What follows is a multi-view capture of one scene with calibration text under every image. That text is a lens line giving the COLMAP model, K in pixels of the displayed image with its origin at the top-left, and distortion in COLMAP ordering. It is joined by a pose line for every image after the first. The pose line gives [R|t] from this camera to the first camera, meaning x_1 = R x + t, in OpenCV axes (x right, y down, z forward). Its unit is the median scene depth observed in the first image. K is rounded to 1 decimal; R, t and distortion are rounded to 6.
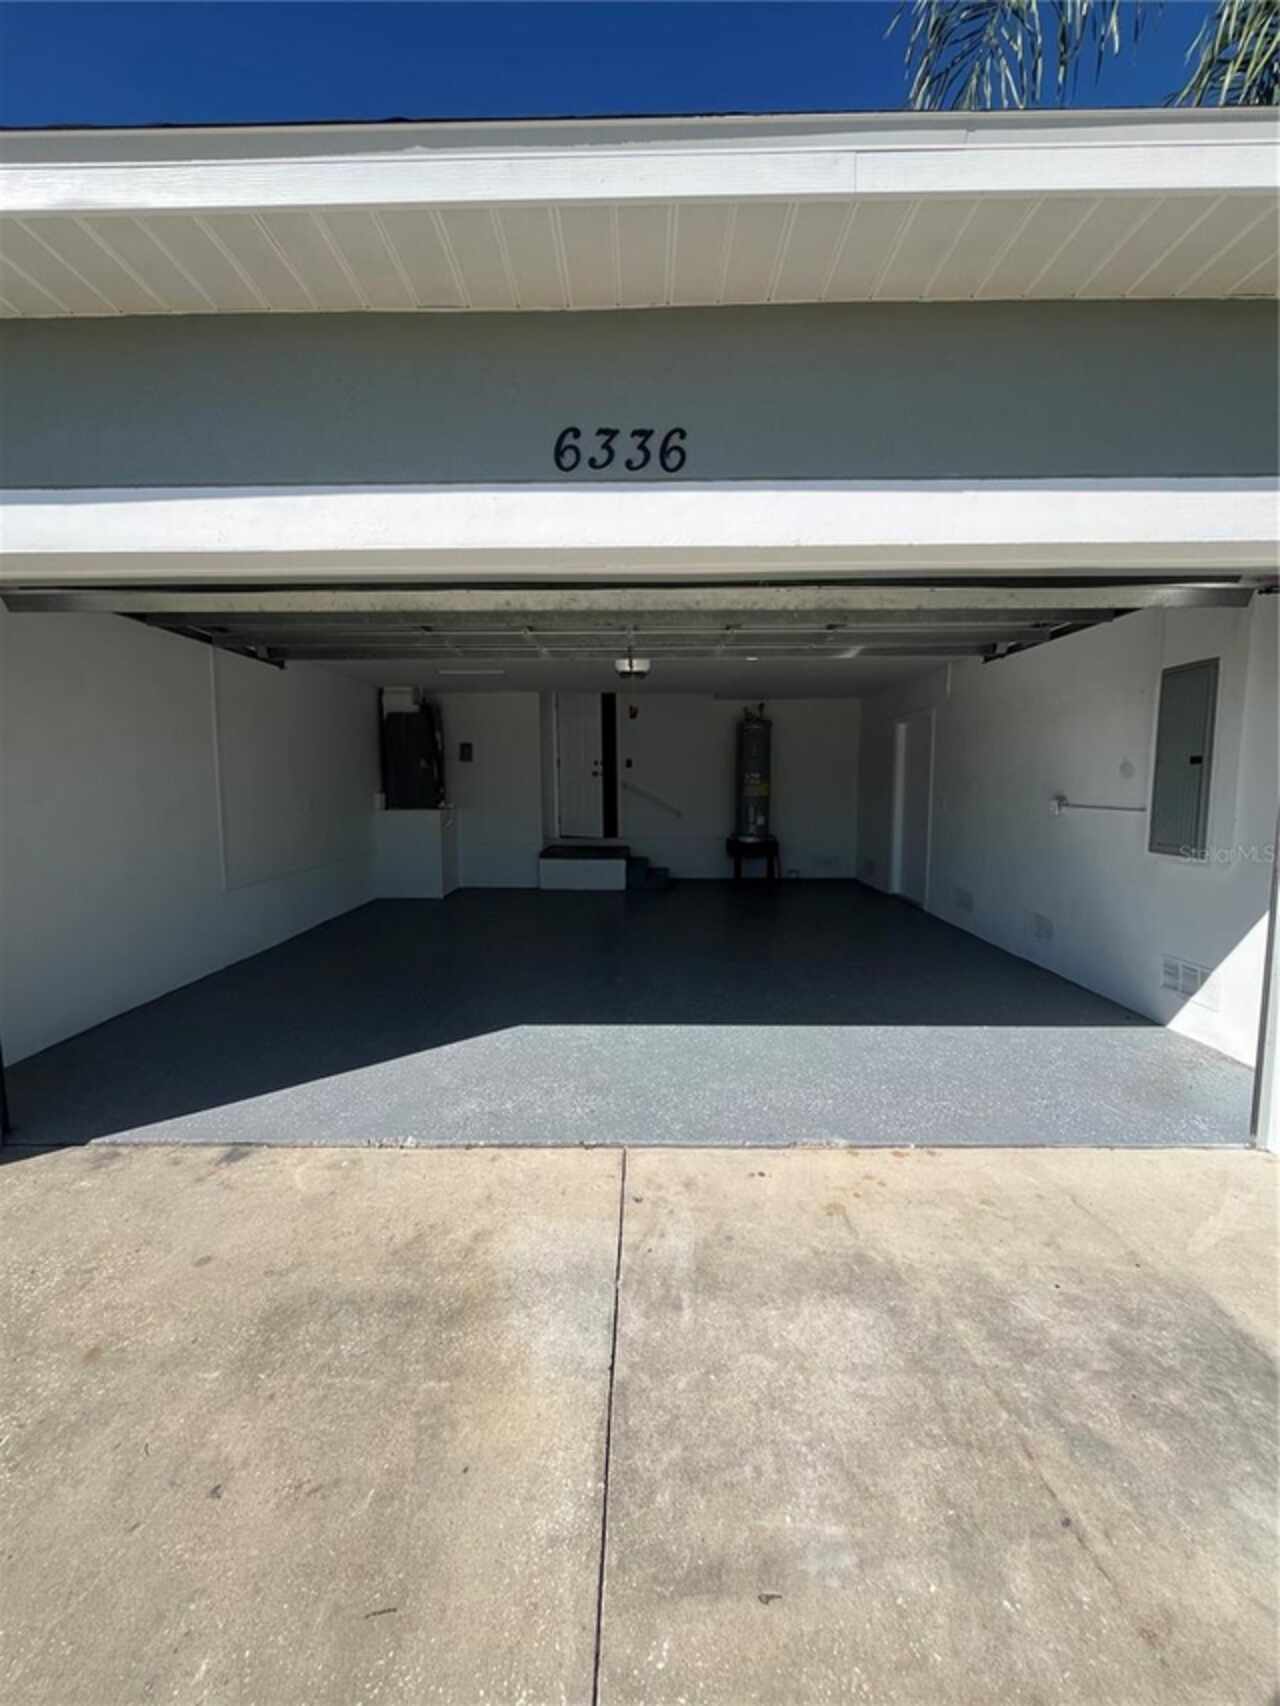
lens RADIAL K [[687.0, 0, 631.4], [0, 687.0, 852.1], [0, 0, 1]] dist [-0.007989, -0.000254]
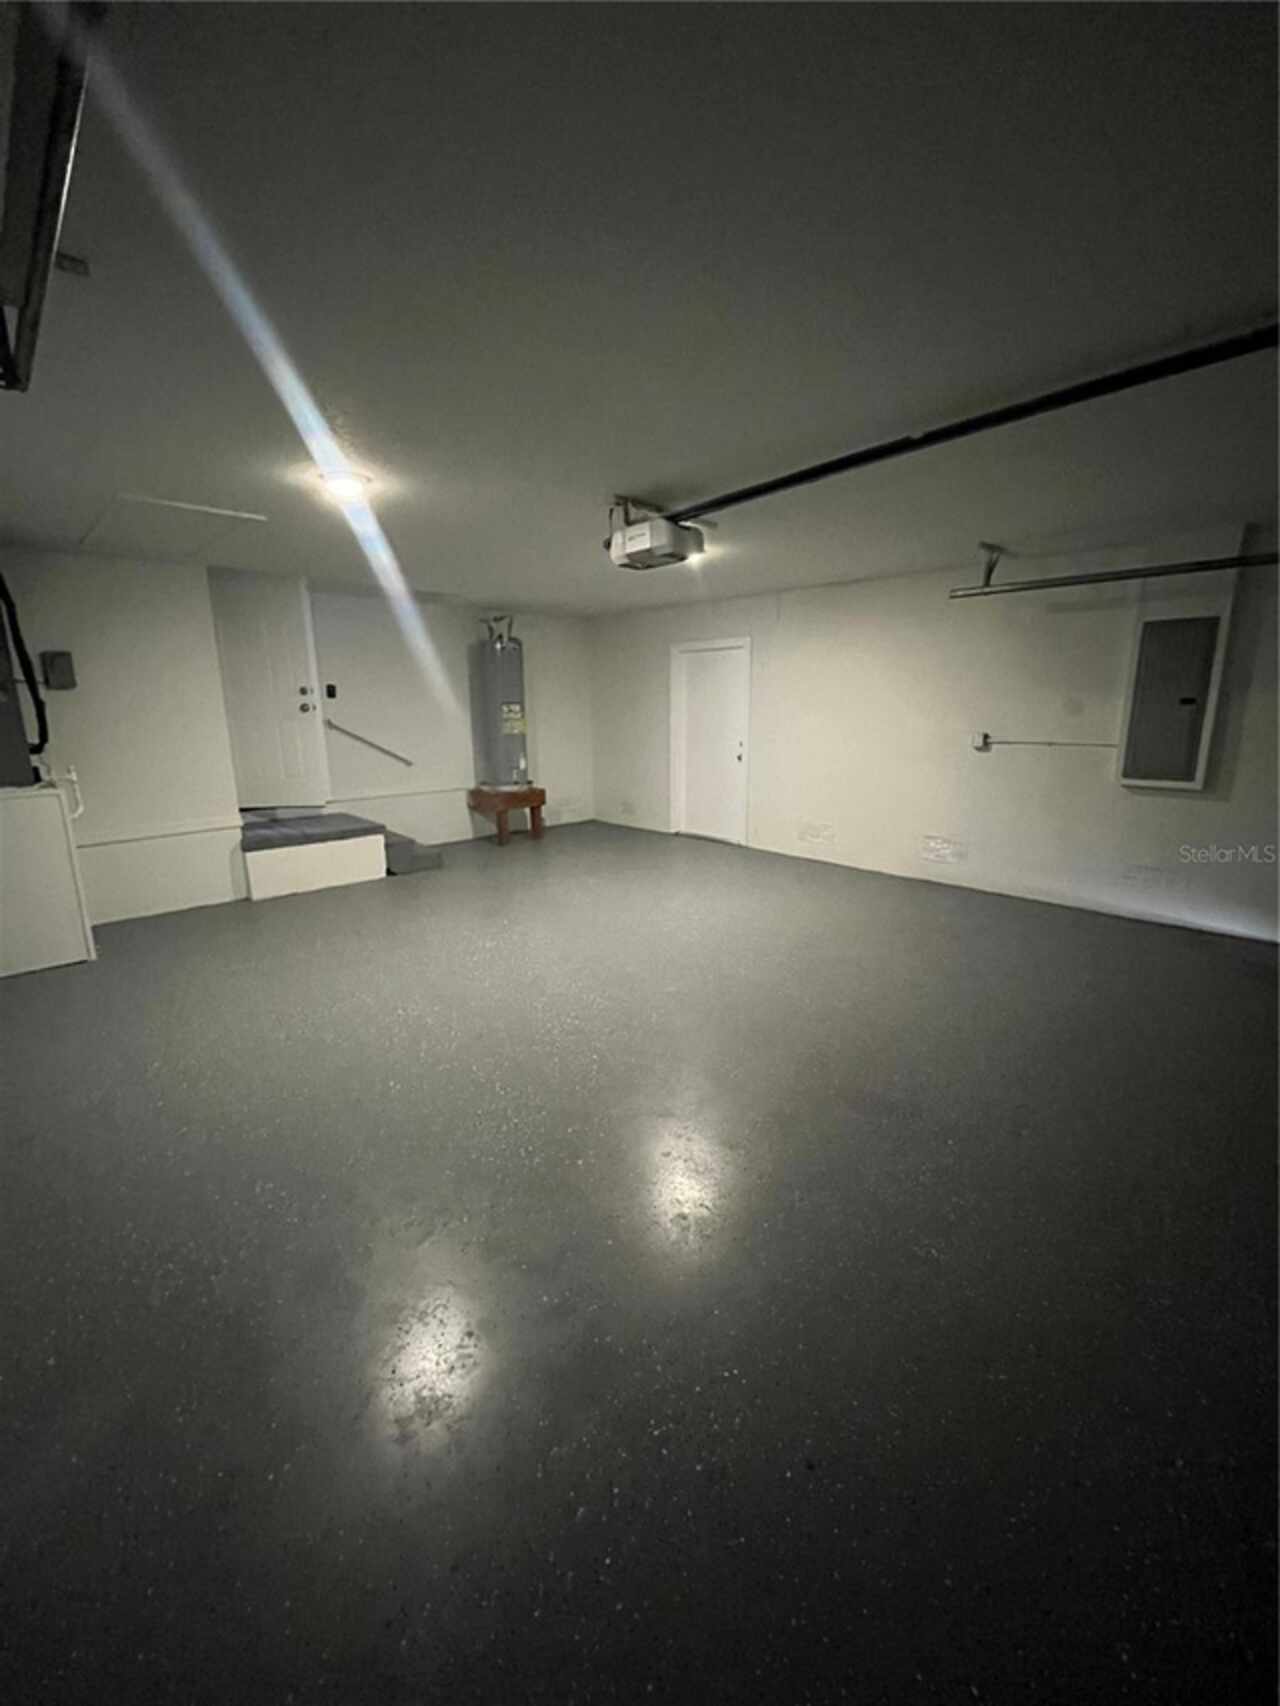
lens RADIAL K [[687.0, 0, 648.2], [0, 687.0, 849.8], [0, 0, 1]] dist [-0.007989, -0.000254]
pose [[0.697585, -0.151097, 0.700389, -0.303659], [0.078444, 0.987741, 0.134958, -0.044584], [-0.712195, -0.039203, 0.700886, 0.324834]]
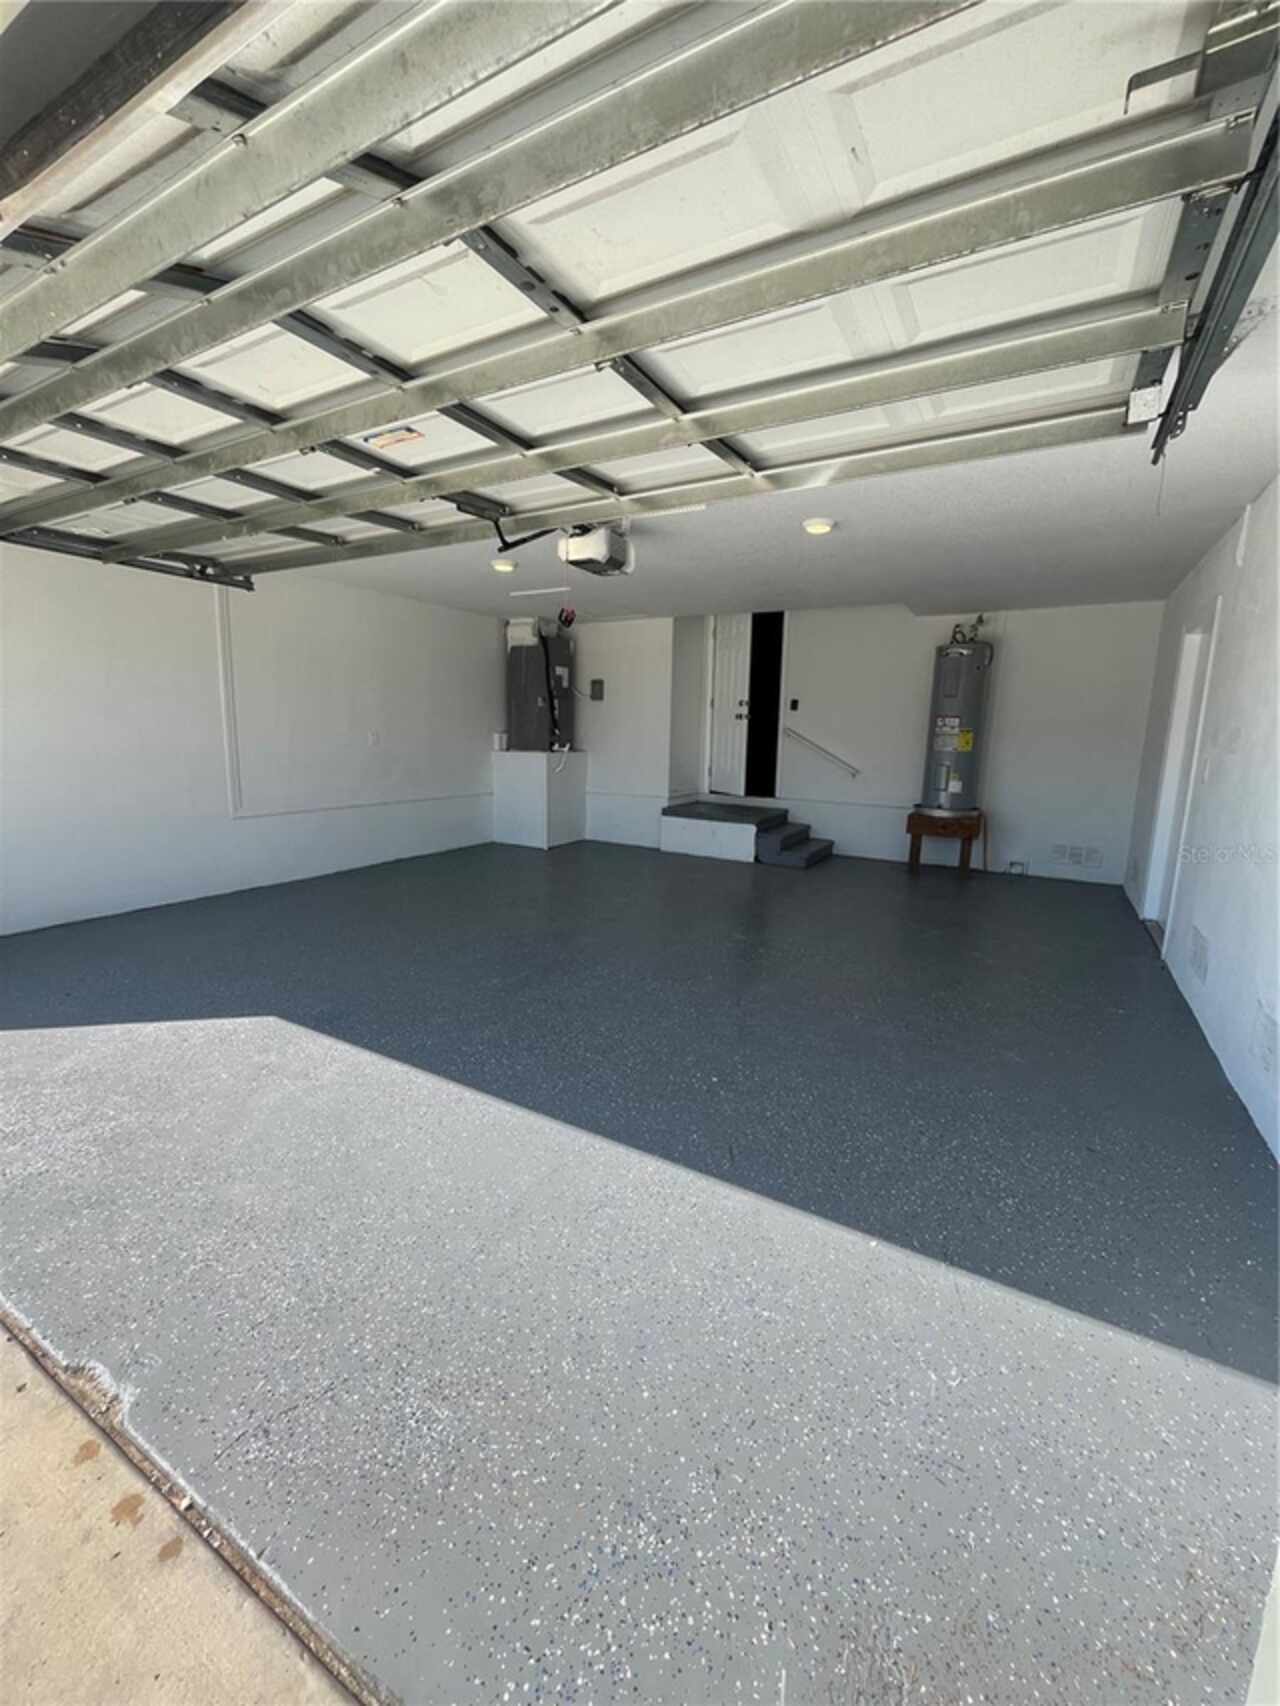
lens RADIAL K [[687.0, 0, 641.7], [0, 687.0, 854.4], [0, 0, 1]] dist [-0.007989, -0.000254]
pose [[0.878832, 0.105836, -0.465246, 0.246415], [-0.074415, 0.993559, 0.085453, -0.013143], [0.471293, -0.040477, 0.881047, 0.229632]]
